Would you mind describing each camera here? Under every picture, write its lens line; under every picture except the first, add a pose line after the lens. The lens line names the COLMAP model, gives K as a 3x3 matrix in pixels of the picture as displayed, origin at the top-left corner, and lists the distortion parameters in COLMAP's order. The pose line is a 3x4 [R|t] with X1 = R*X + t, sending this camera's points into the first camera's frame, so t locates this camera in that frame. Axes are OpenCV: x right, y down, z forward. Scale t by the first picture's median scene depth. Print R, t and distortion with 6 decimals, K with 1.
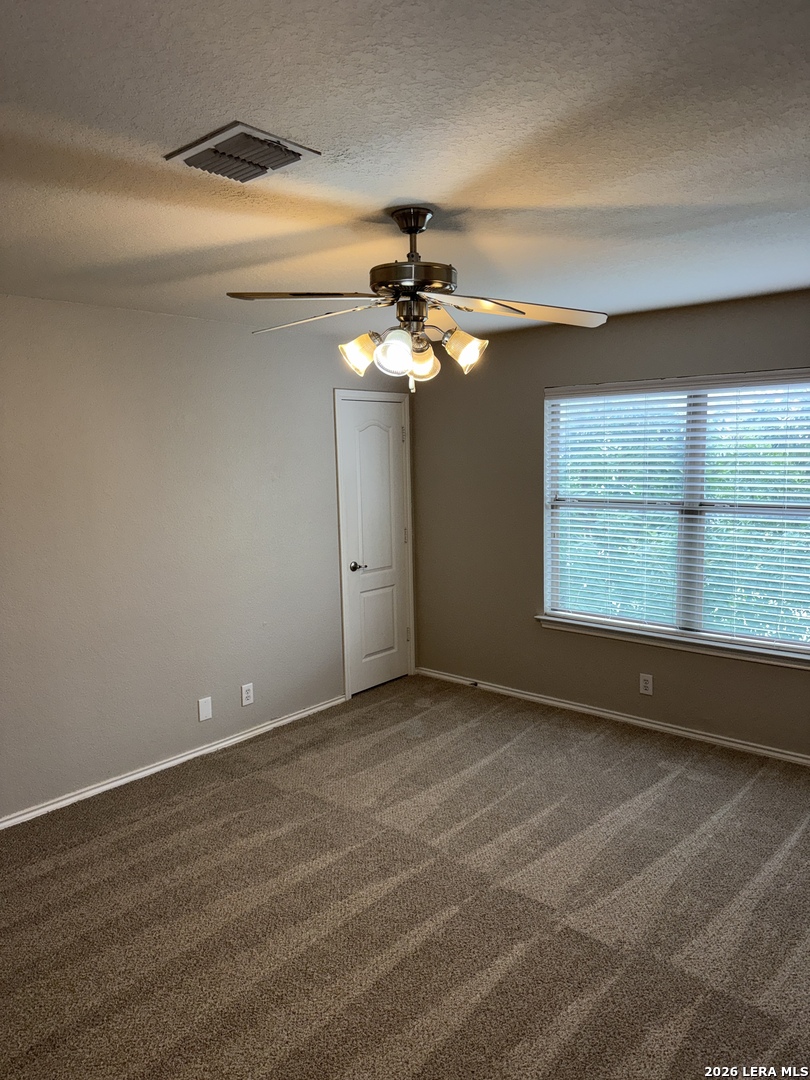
lens RADIAL K [[766.3, 0, 404.1], [0, 766.3, 535.9], [0, 0, 1]] dist [0.051039, -0.051708]
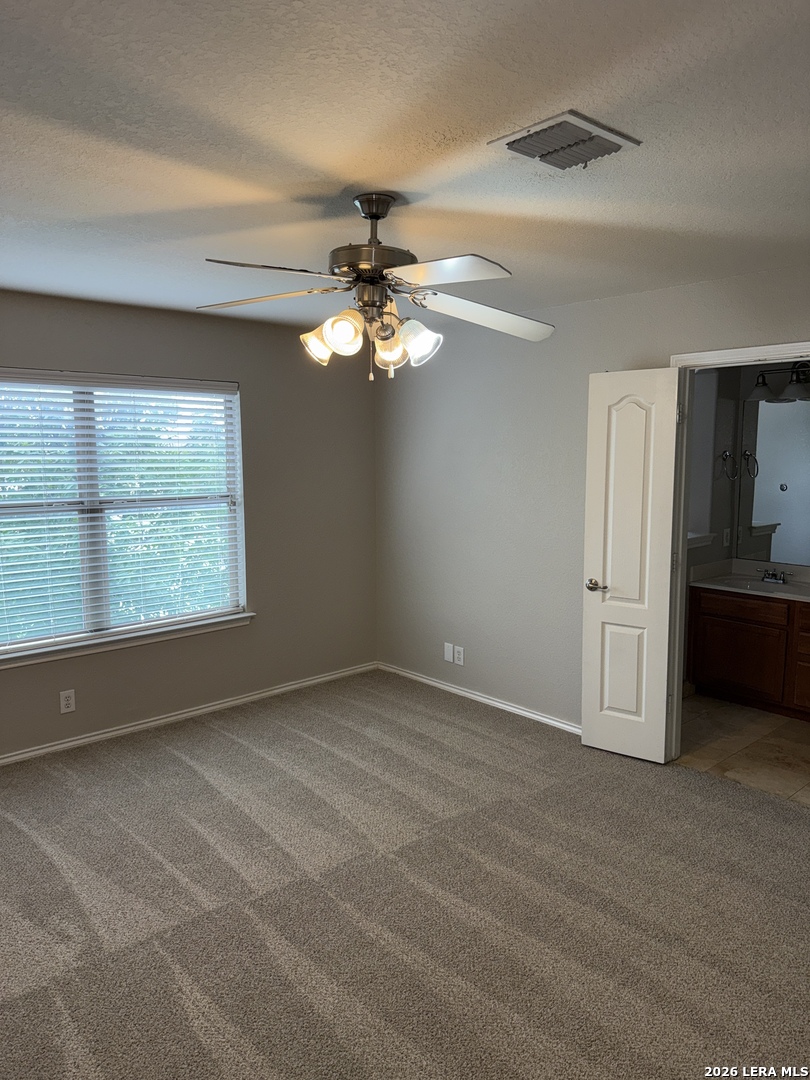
lens RADIAL K [[766.3, 0, 400.8], [0, 766.3, 543.1], [0, 0, 1]] dist [0.051039, -0.051708]
pose [[0.115378, -0.108084, 0.987424, -0.621462], [0.105282, 0.989794, 0.096042, -0.048779], [-0.987727, 0.092877, 0.125579, 0.552051]]
